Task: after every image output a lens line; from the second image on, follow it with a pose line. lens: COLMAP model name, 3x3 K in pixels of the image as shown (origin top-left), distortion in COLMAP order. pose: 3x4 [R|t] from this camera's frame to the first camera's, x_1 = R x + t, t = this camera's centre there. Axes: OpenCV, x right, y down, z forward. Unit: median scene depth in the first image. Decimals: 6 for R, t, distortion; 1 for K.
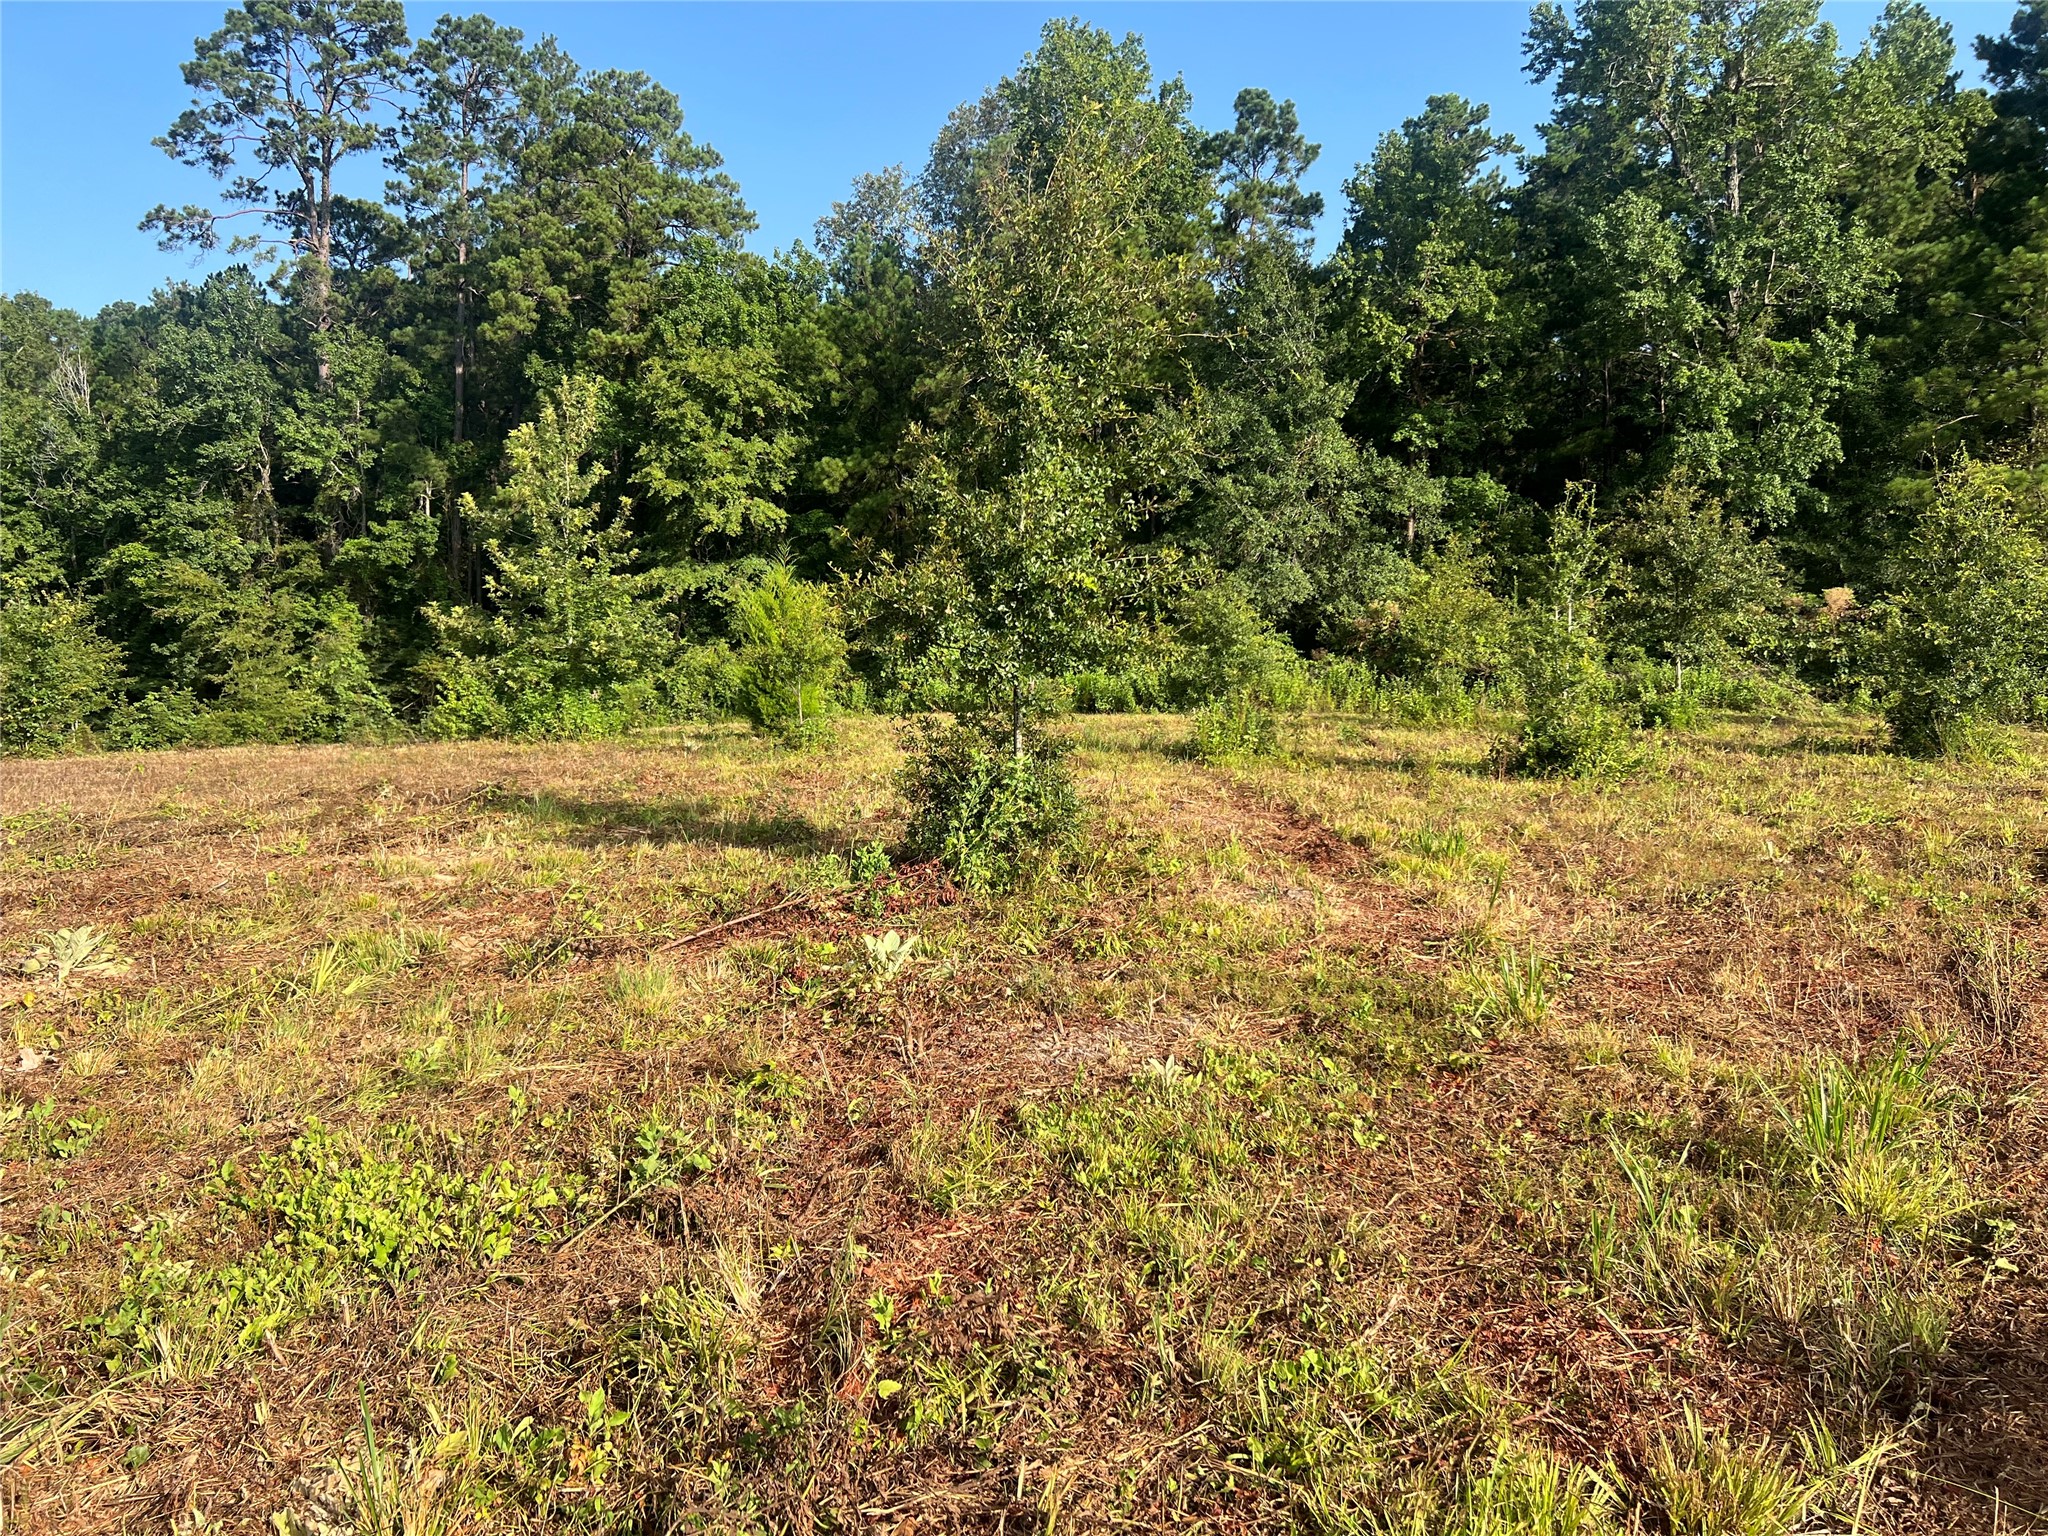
lens RADIAL K [[1538.3, 0, 1024.0], [0, 1538.3, 768.0], [0, 0, 1]] dist [0.048127, -0.076387]
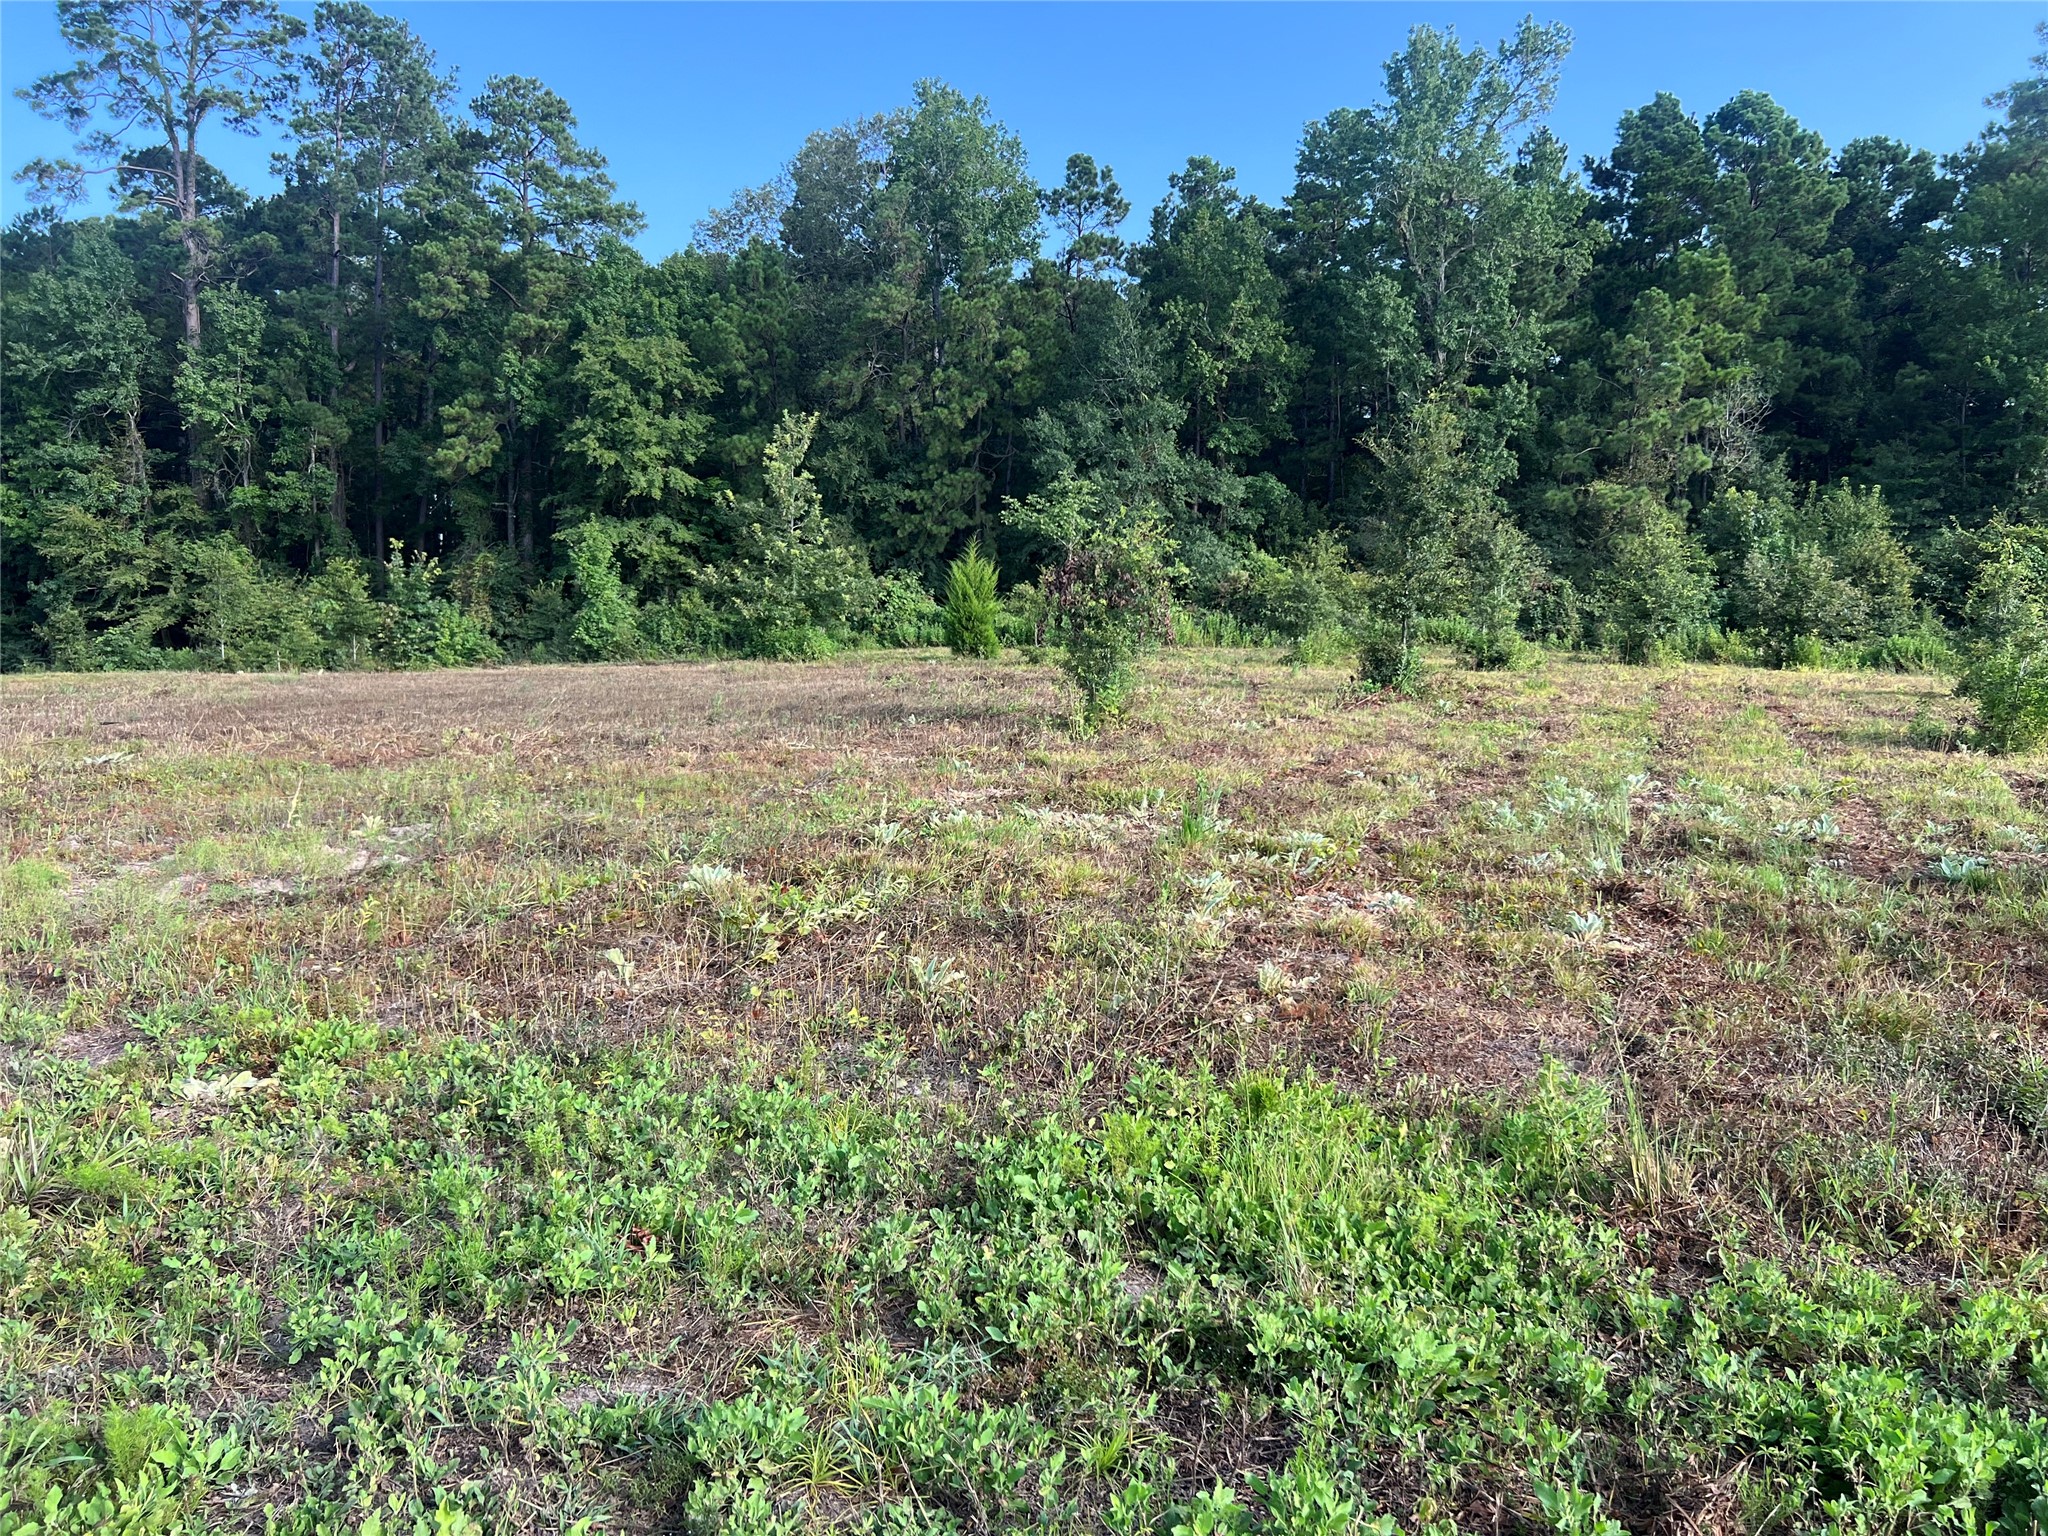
lens RADIAL K [[1538.5, 0, 1042.0], [0, 1538.5, 768.4], [0, 0, 1]] dist [0.058225, -0.089183]
pose [[0.968213, -0.012947, 0.249791, -0.243424], [0.004775, 0.999434, 0.033292, 0.020498], [-0.250080, -0.031041, 0.967727, -0.268002]]
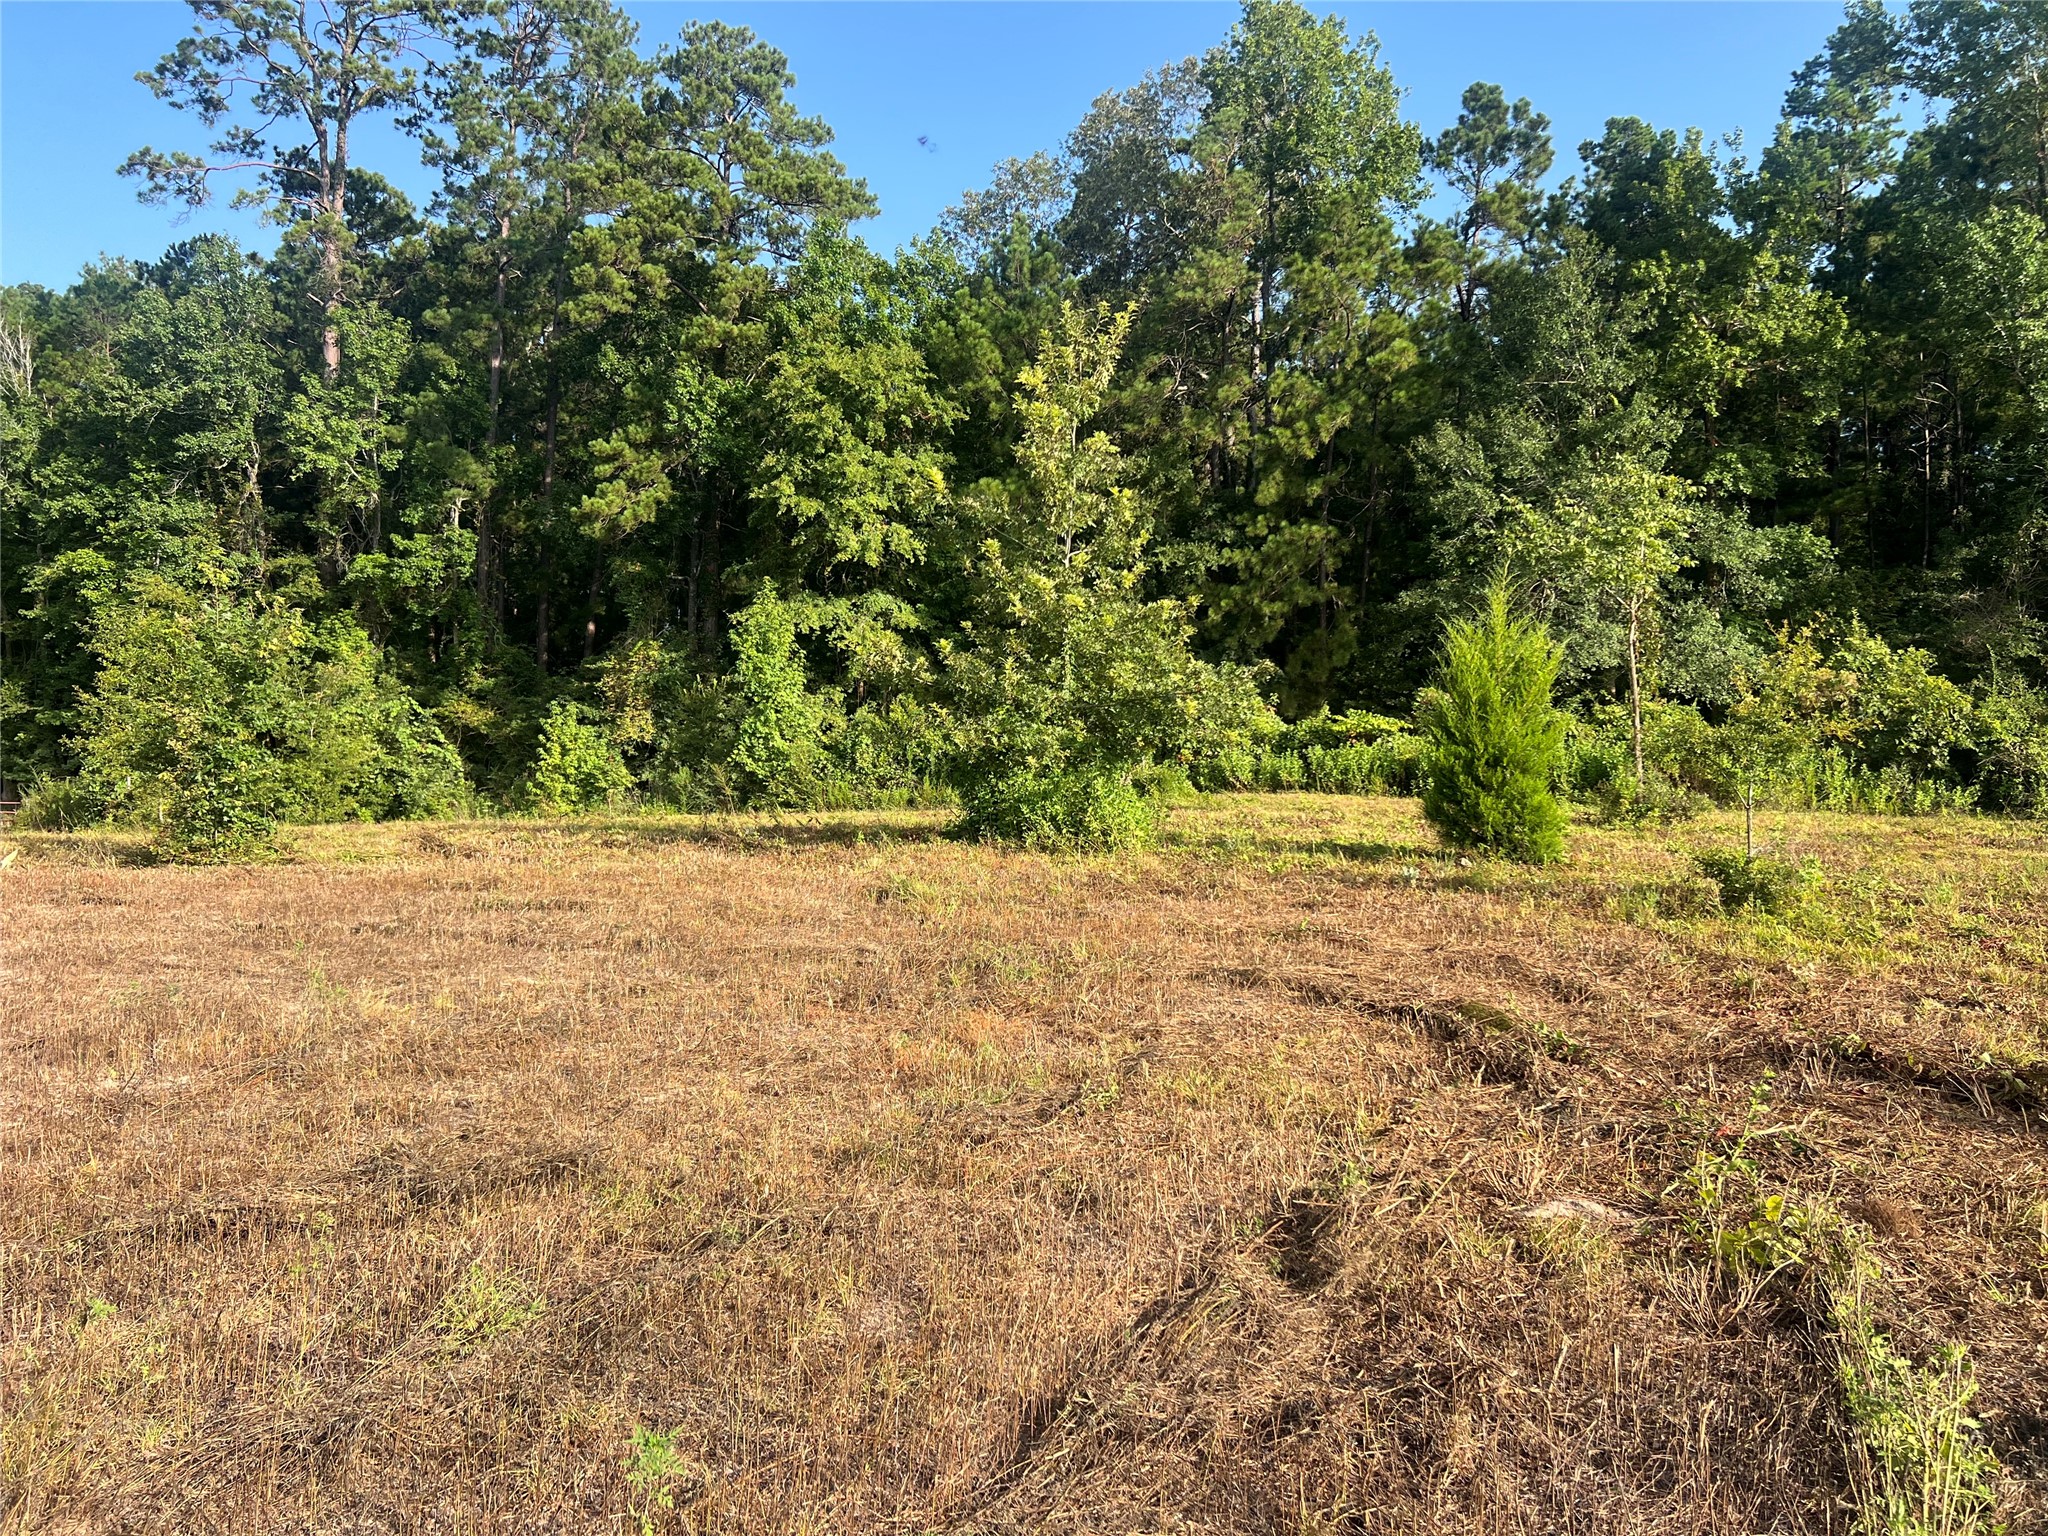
lens RADIAL K [[1538.5, 0, 1042.0], [0, 1538.5, 768.4], [0, 0, 1]] dist [0.058225, -0.089183]
pose [[0.995529, 0.027669, 0.090312, -0.204318], [-0.024492, 0.999048, -0.036097, -0.014912], [-0.091224, 0.033723, 0.995259, 0.191933]]
